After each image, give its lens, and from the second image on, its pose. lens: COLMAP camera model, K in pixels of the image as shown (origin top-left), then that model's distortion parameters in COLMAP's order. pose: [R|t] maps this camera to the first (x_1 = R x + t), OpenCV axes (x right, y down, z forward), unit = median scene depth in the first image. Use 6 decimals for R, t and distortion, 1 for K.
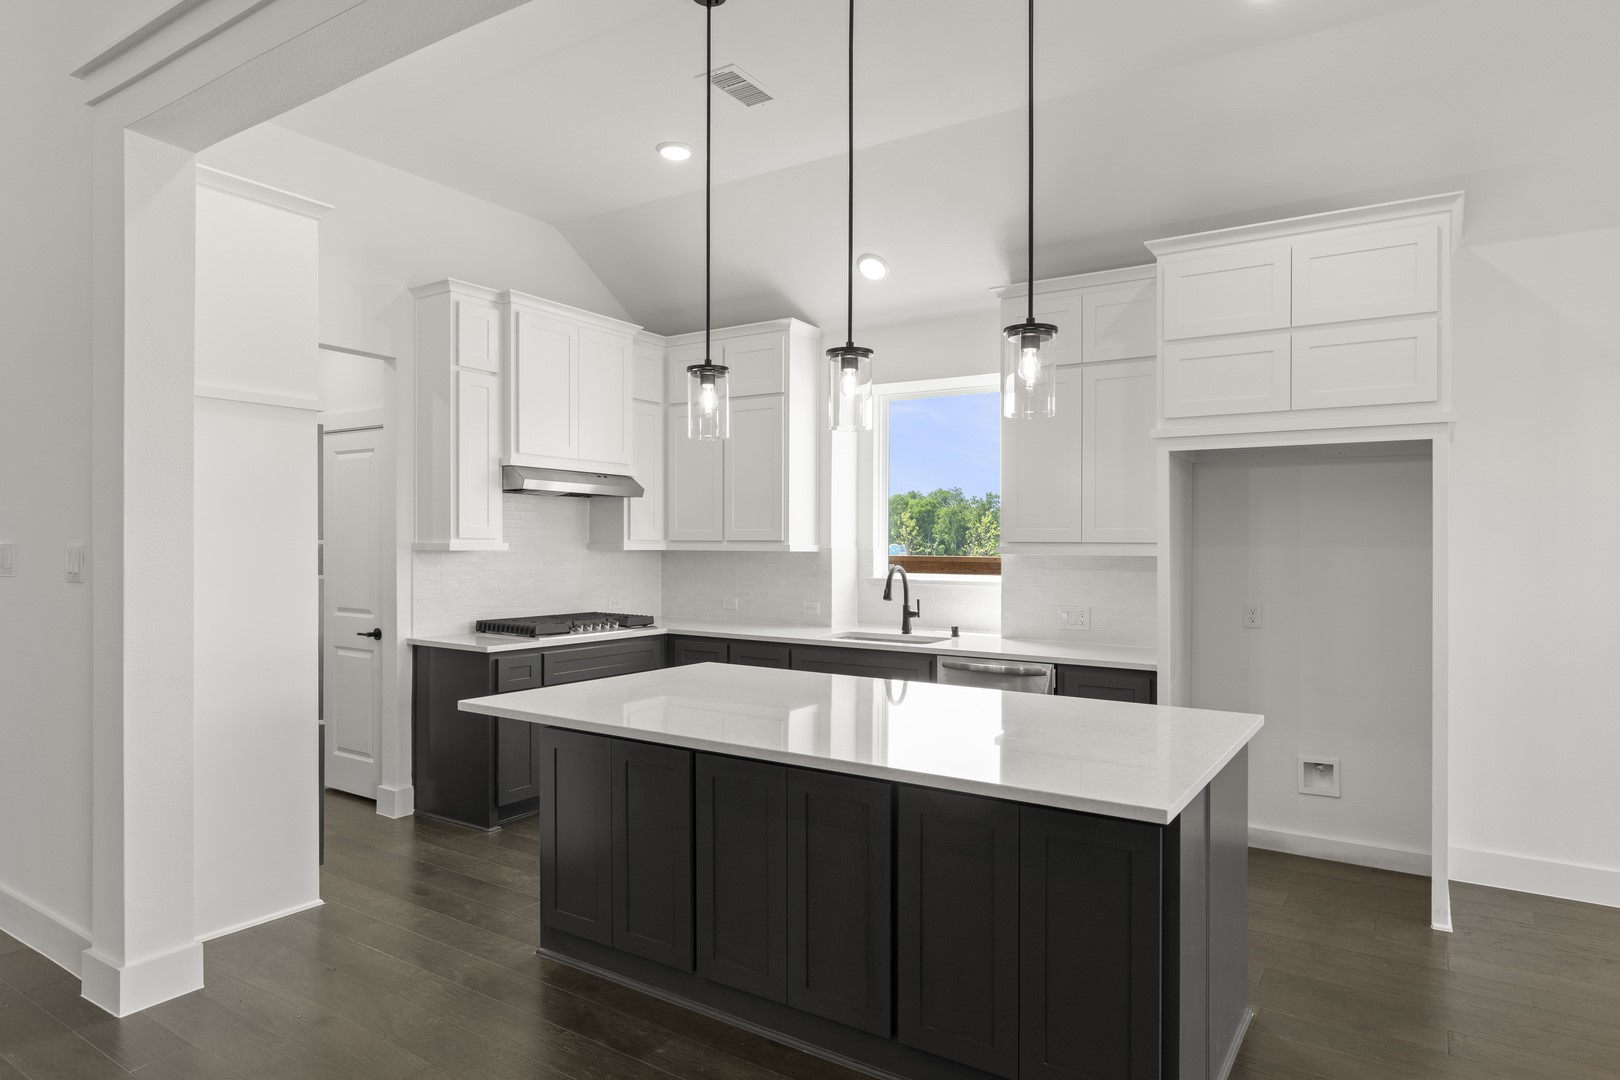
lens RADIAL K [[955.0, 0, 807.9], [0, 955.0, 537.4], [0, 0, 1]] dist [-0.001456, -0.000070]
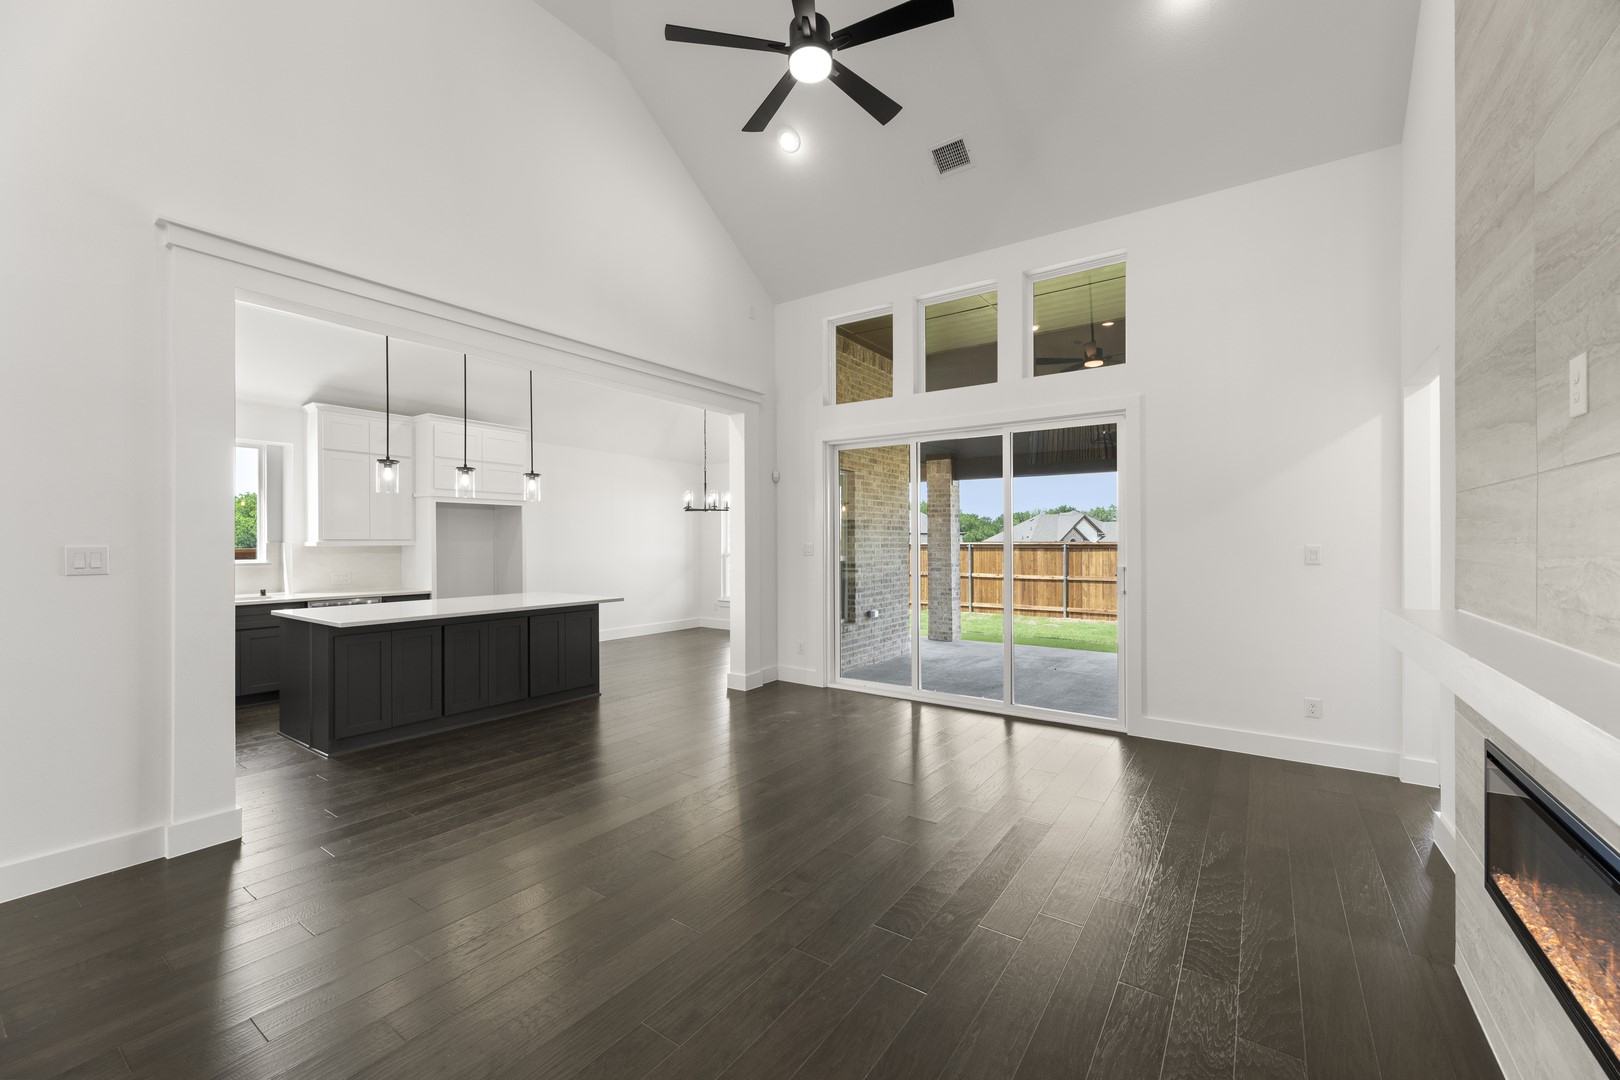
lens RADIAL K [[649.5, 0, 810.5], [0, 649.5, 538.1], [0, 0, 1]] dist [-0.000394, 0.000900]
pose [[0.026335, -0.002191, 0.999651, -1.573119], [0.002888, 0.999994, 0.002116, 0.002352], [-0.999649, 0.002831, 0.026341, -0.017590]]
